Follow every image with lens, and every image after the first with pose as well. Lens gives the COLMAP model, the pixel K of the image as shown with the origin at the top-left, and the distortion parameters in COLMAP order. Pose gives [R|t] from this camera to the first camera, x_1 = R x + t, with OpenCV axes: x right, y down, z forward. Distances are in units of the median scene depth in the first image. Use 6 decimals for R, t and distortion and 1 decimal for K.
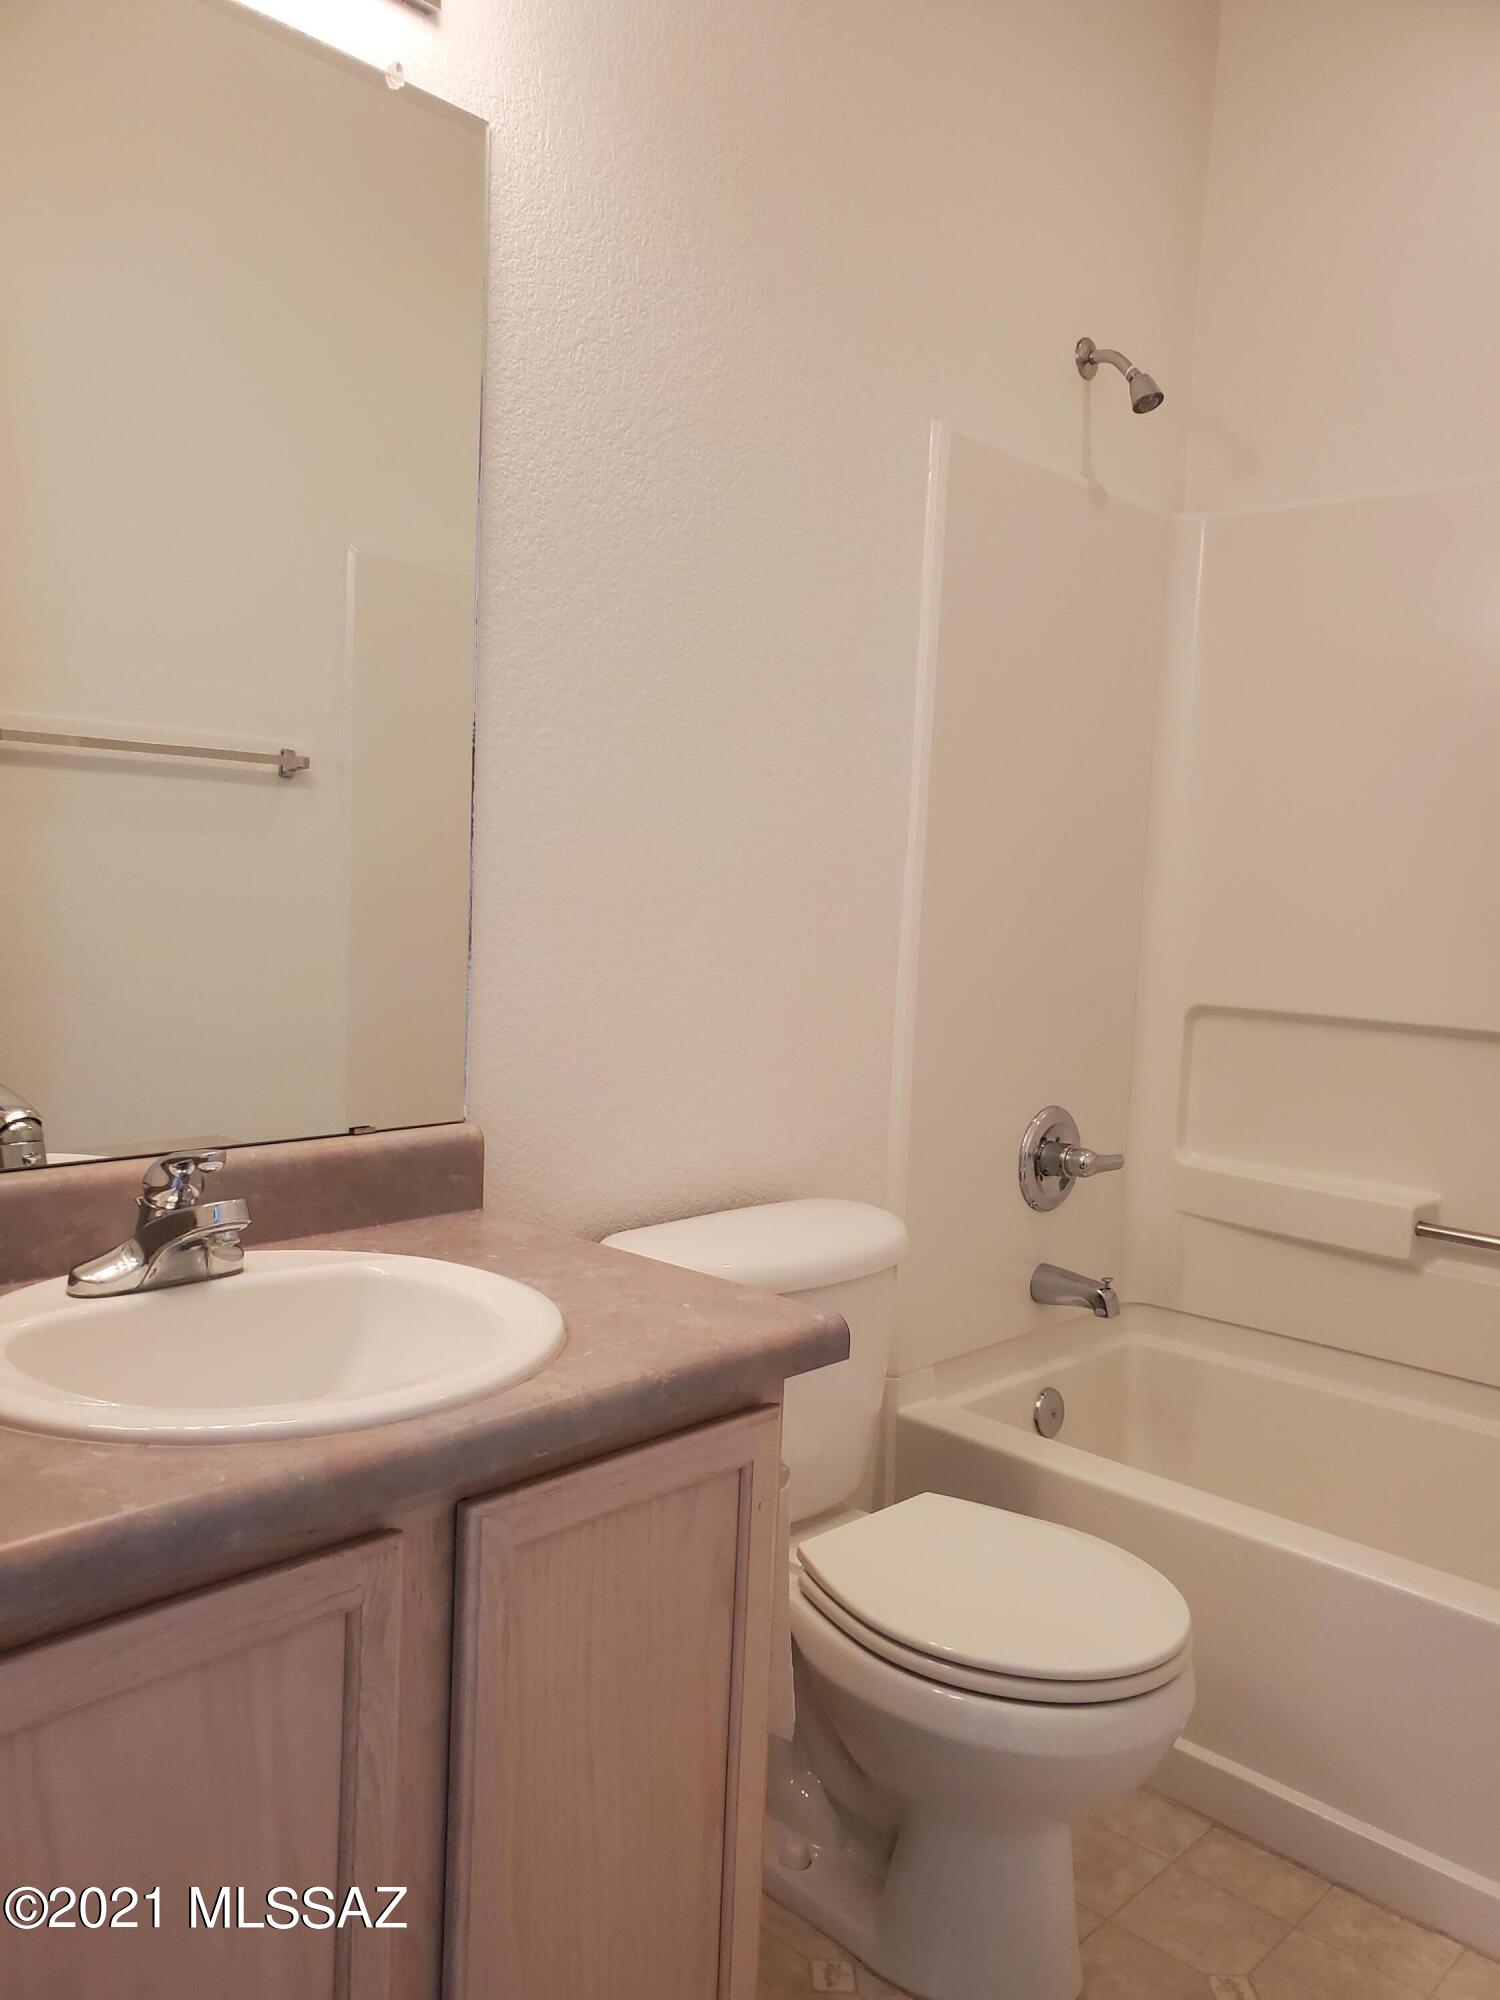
lens RADIAL K [[1555.4, 0, 752.5], [0, 1555.4, 1027.6], [0, 0, 1]] dist [0.067069, -0.048168]
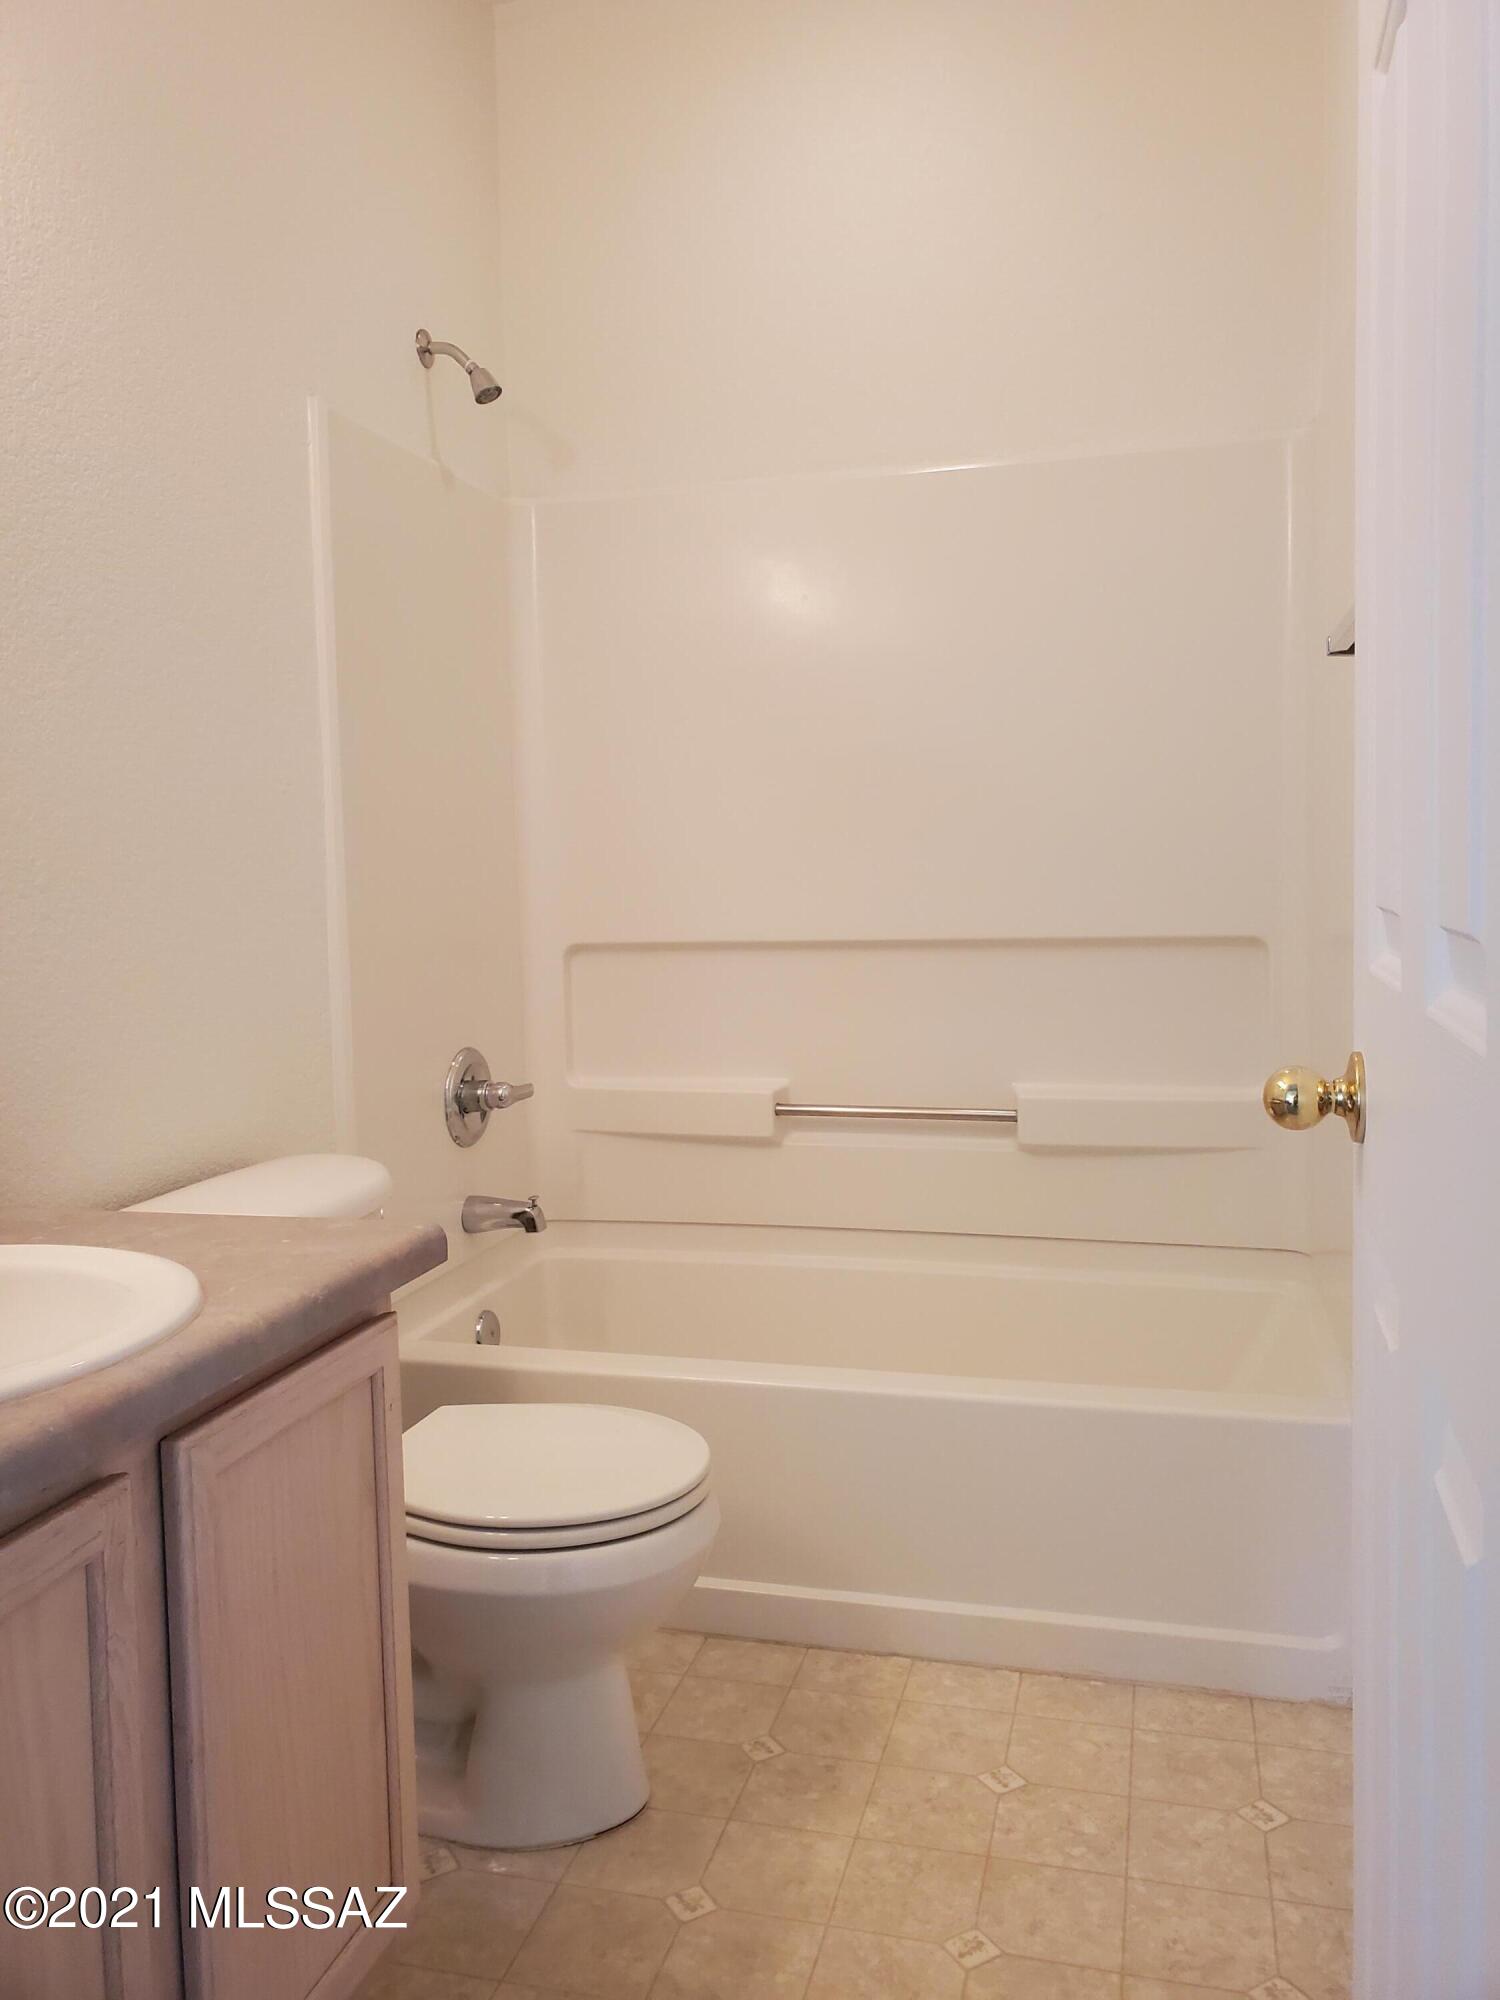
lens RADIAL K [[1537.0, 0, 750.0], [0, 1537.0, 1000.0], [0, 0, 1]] dist [0.044125, 0.043277]
pose [[0.884303, -0.110436, 0.453665, -0.158646], [0.112161, 0.993419, 0.023200, 0.022443], [-0.453242, 0.030368, 0.890870, -0.042977]]
